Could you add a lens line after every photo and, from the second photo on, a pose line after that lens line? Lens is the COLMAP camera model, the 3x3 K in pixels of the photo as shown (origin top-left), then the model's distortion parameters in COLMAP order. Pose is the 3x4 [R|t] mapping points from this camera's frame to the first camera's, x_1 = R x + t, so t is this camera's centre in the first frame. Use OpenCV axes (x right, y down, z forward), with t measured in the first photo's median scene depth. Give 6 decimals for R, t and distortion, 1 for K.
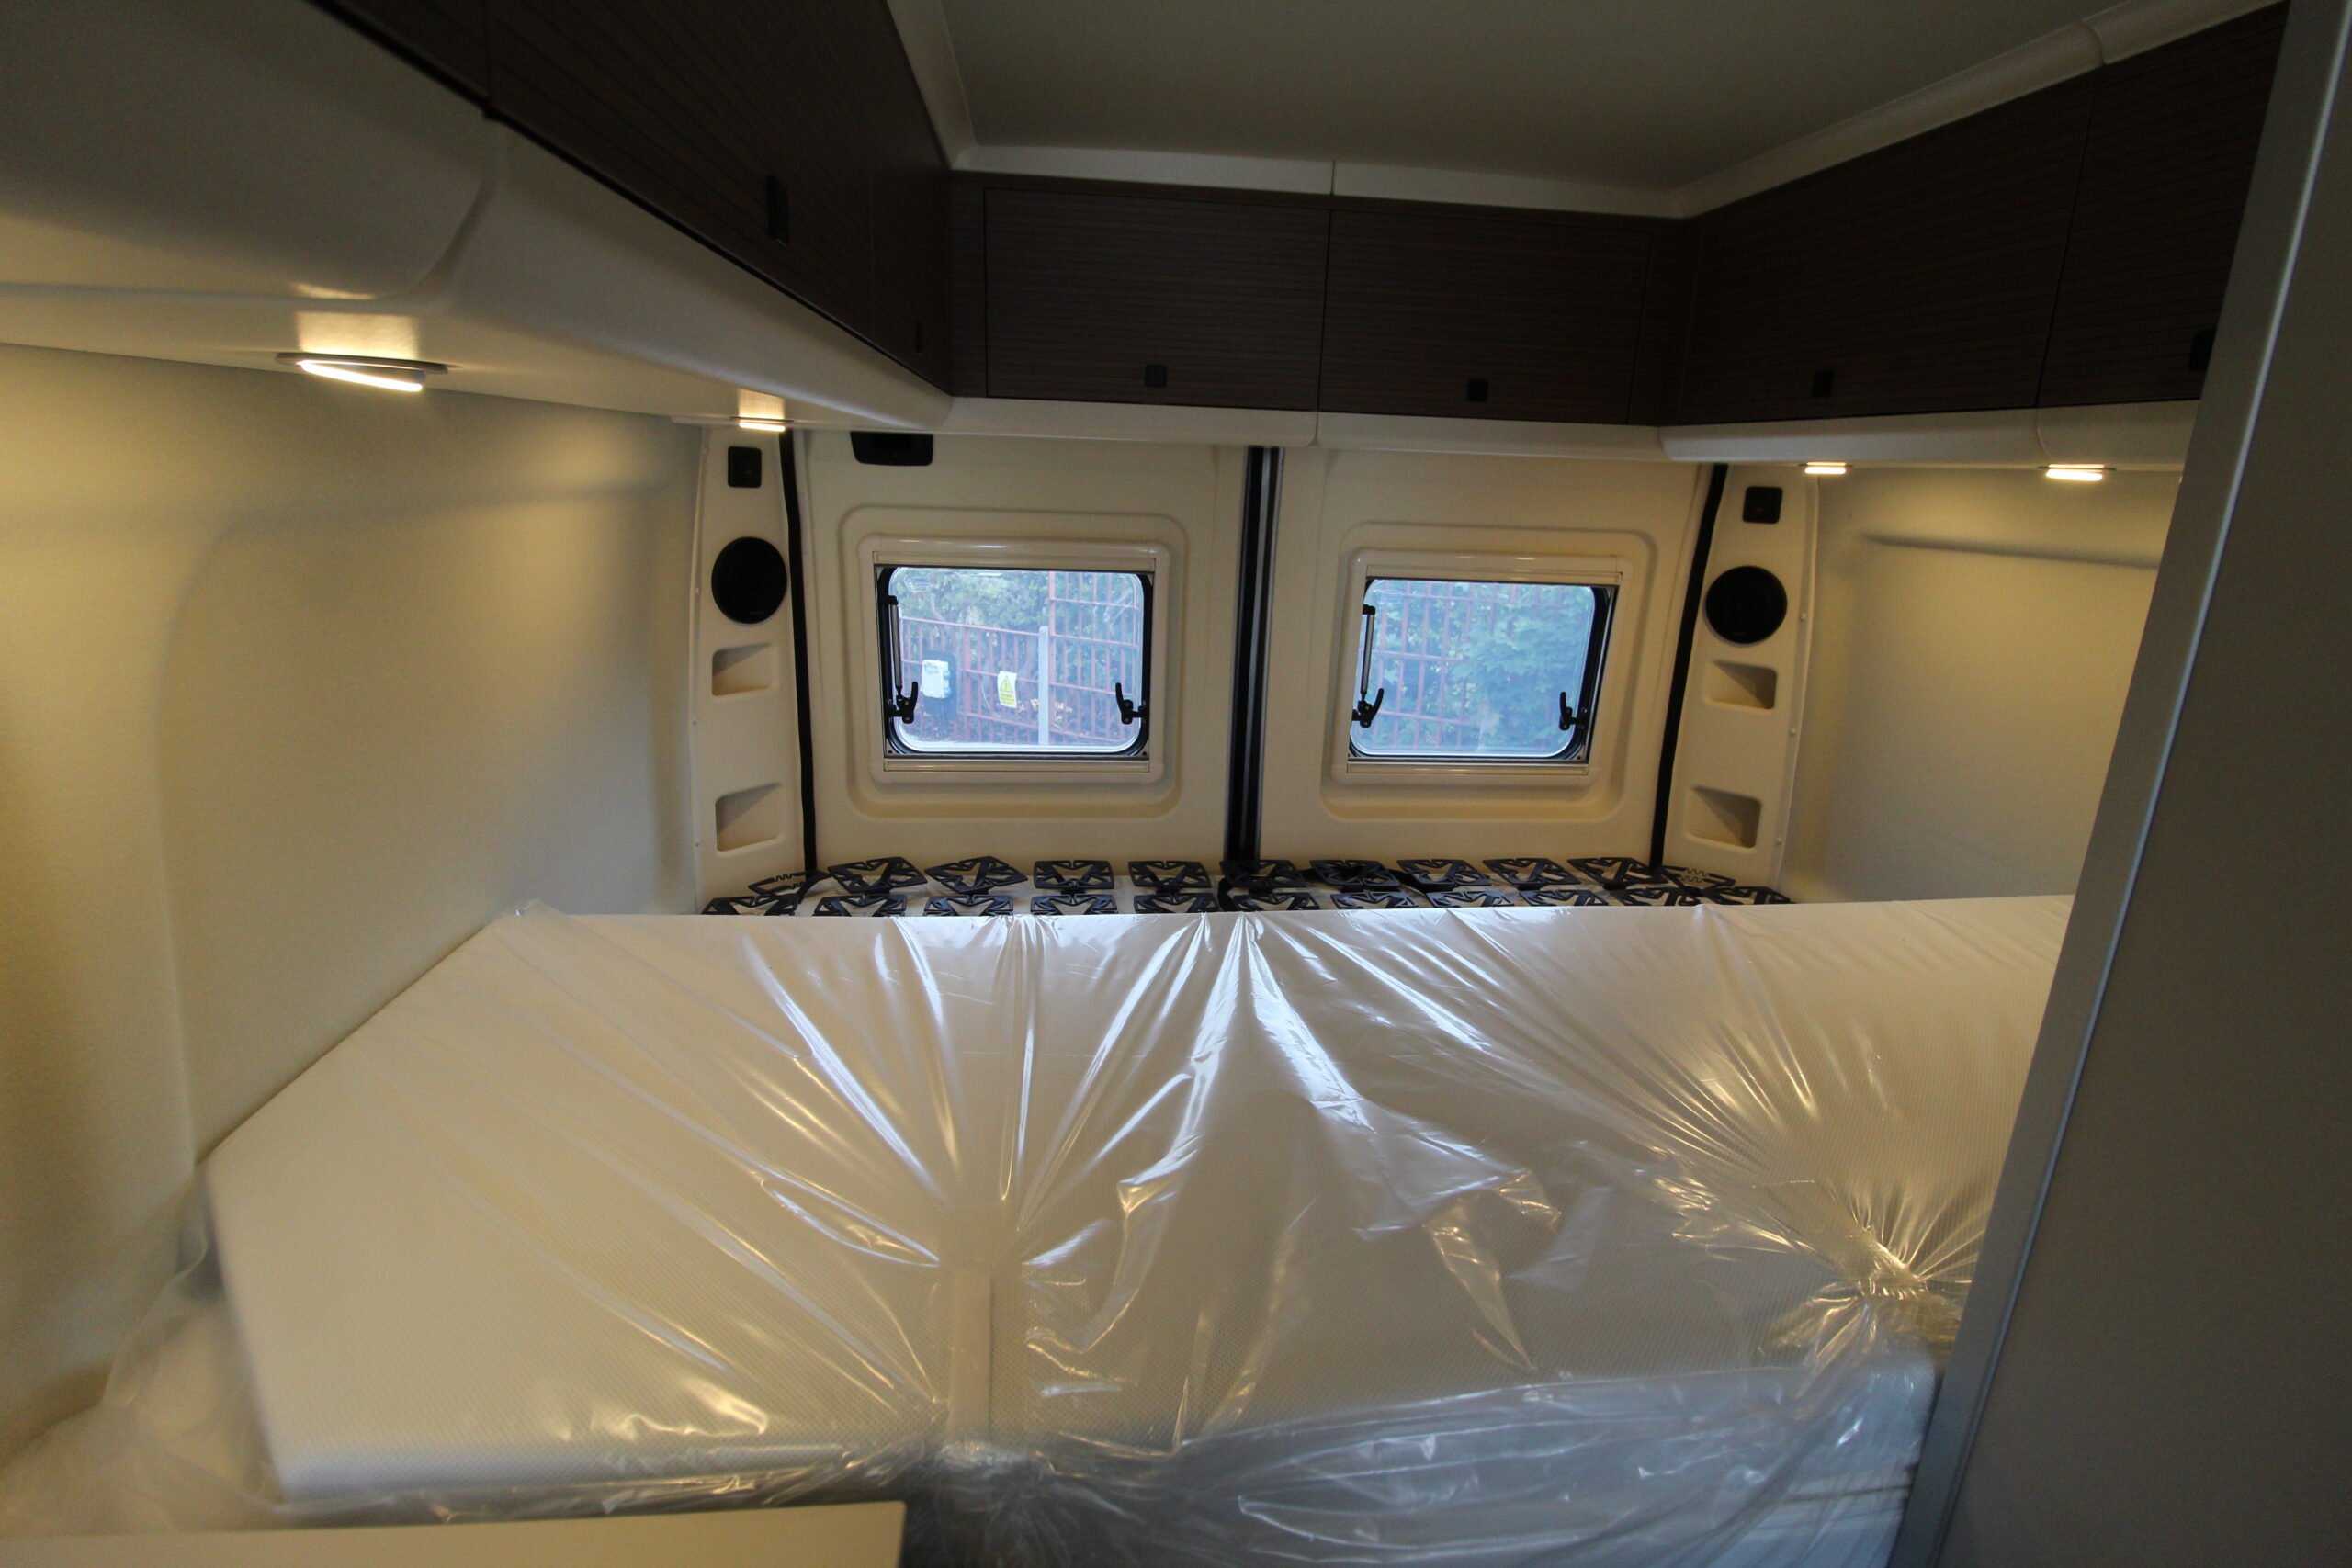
lens RADIAL K [[1089.1, 0, 1178.6], [0, 1089.1, 750.5], [0, 0, 1]] dist [0.013361, -0.009914]
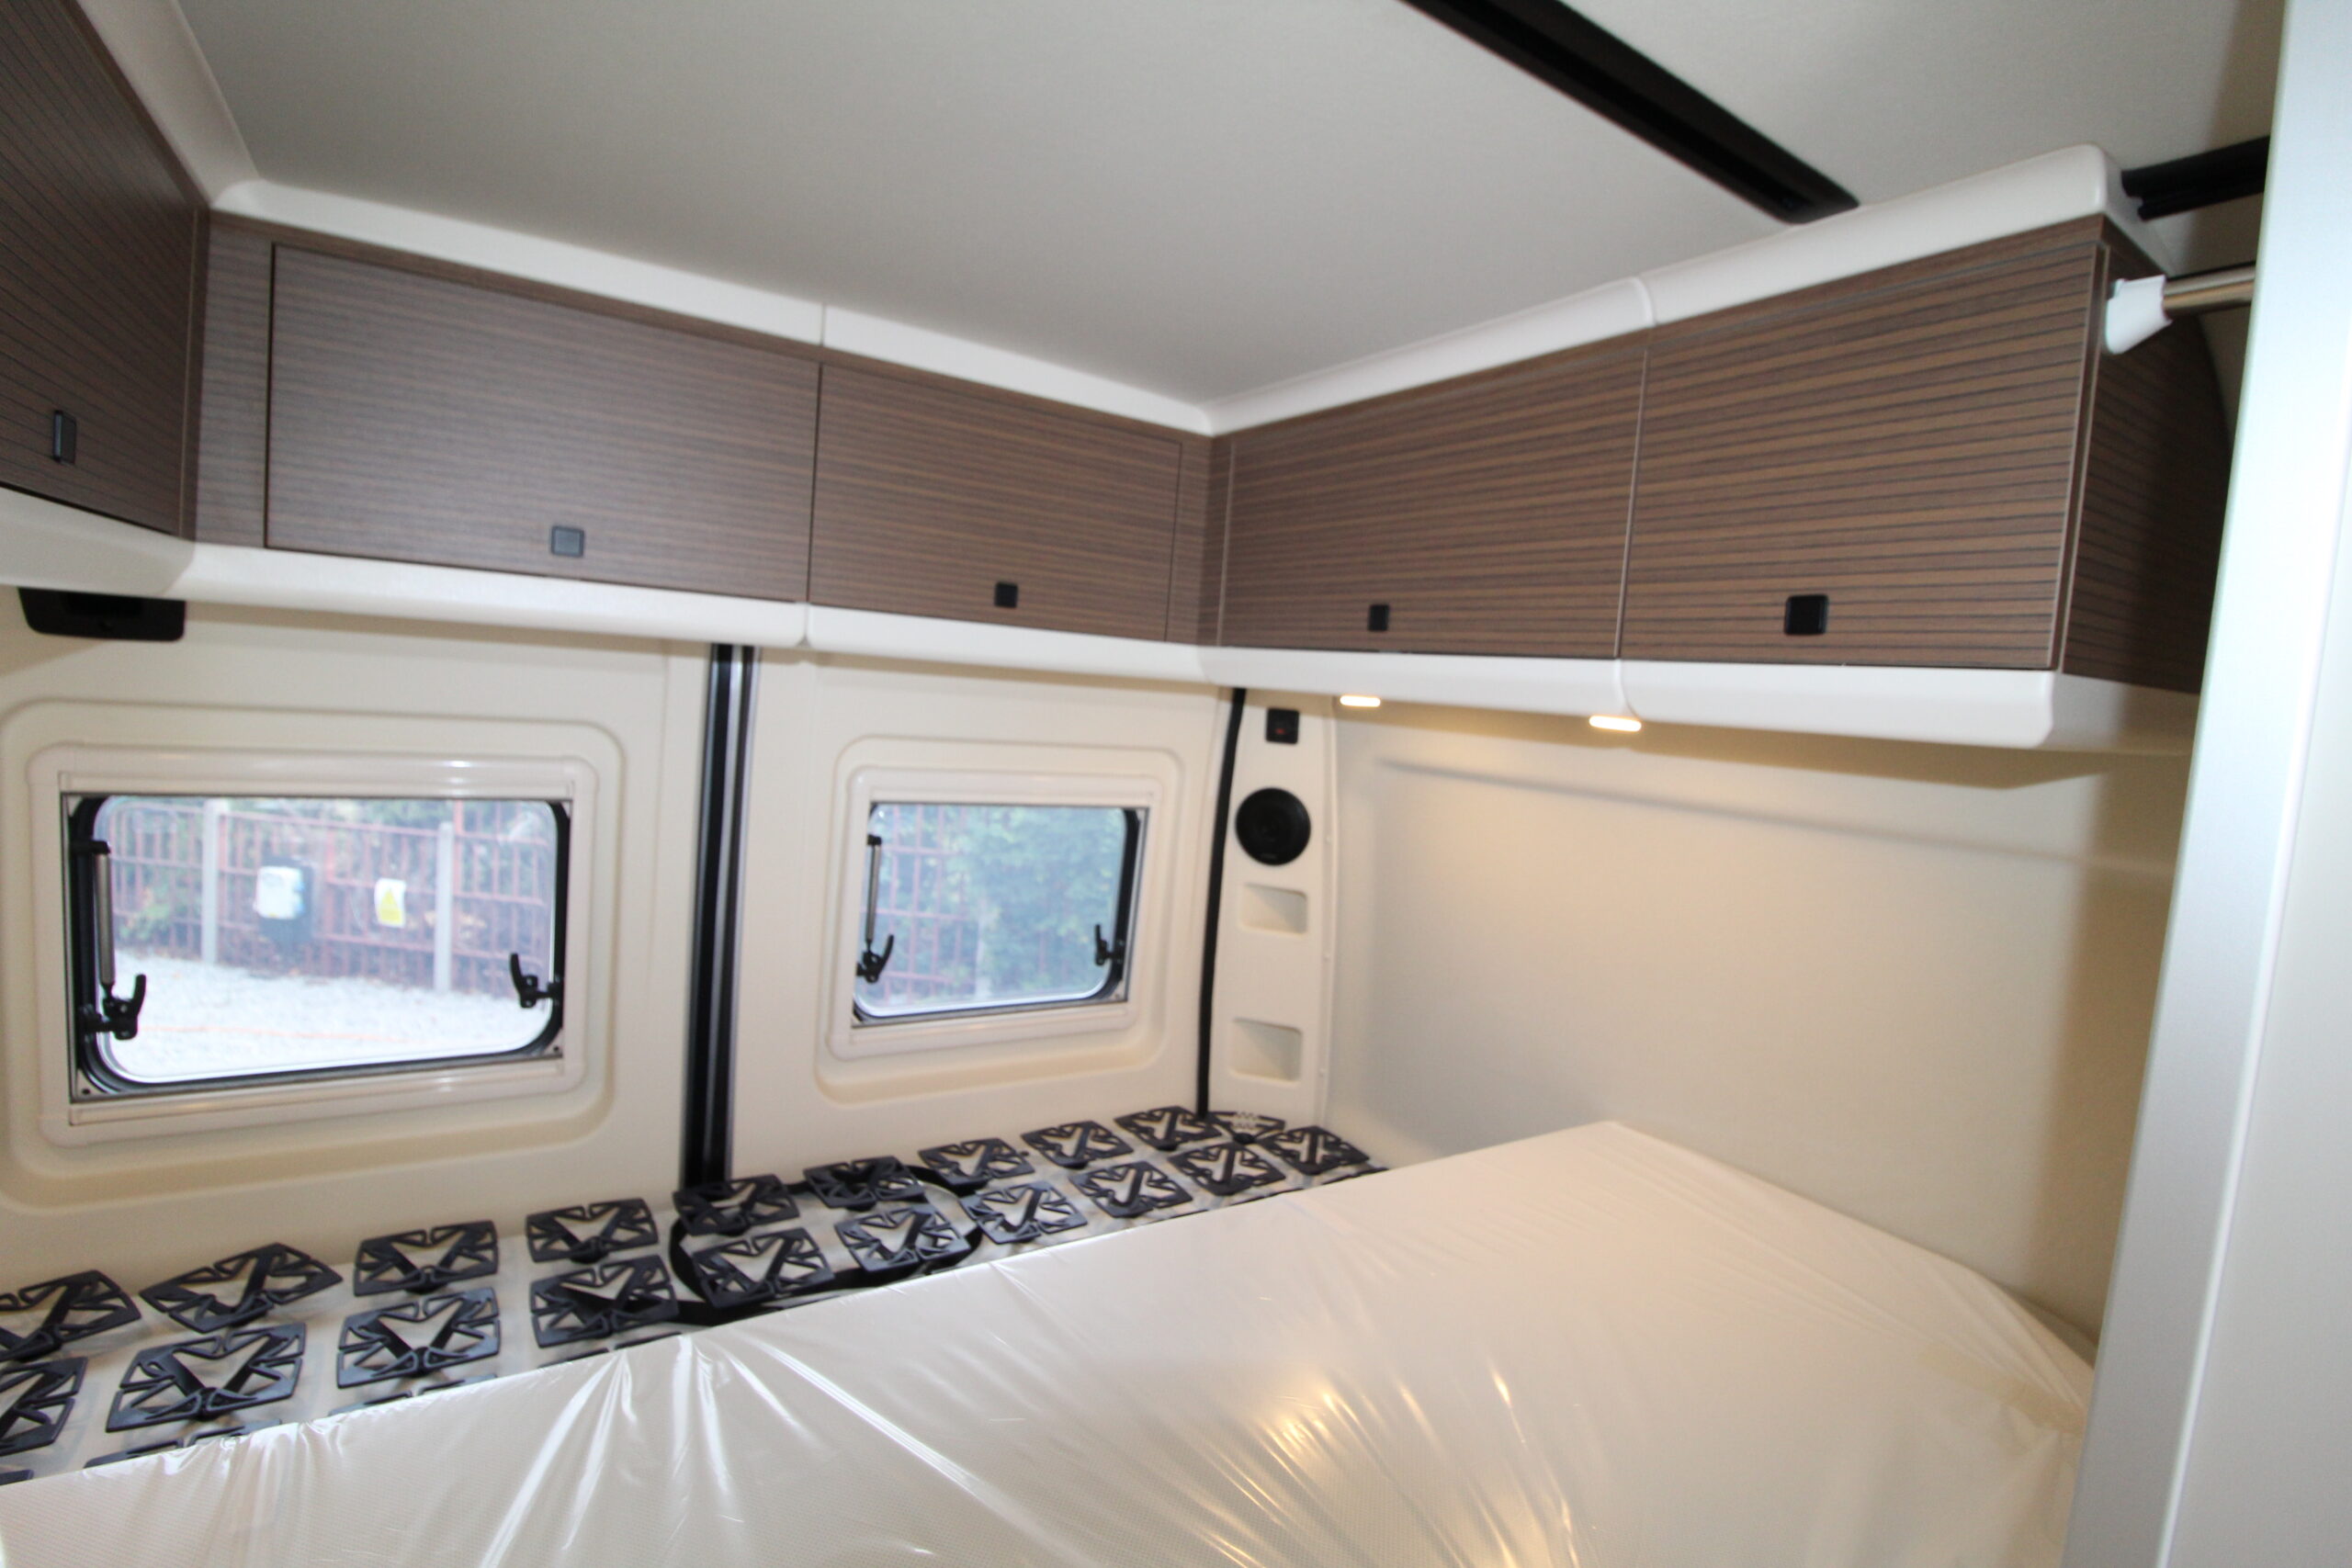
lens RADIAL K [[1089.5, 0, 1187.5], [0, 1089.5, 752.7], [0, 0, 1]] dist [-0.000943, -0.010019]
pose [[0.891682, 0.005888, 0.452625, 0.014278], [0.067563, 0.986983, -0.145941, -0.058522], [-0.447592, 0.160714, 0.879677, 0.165487]]
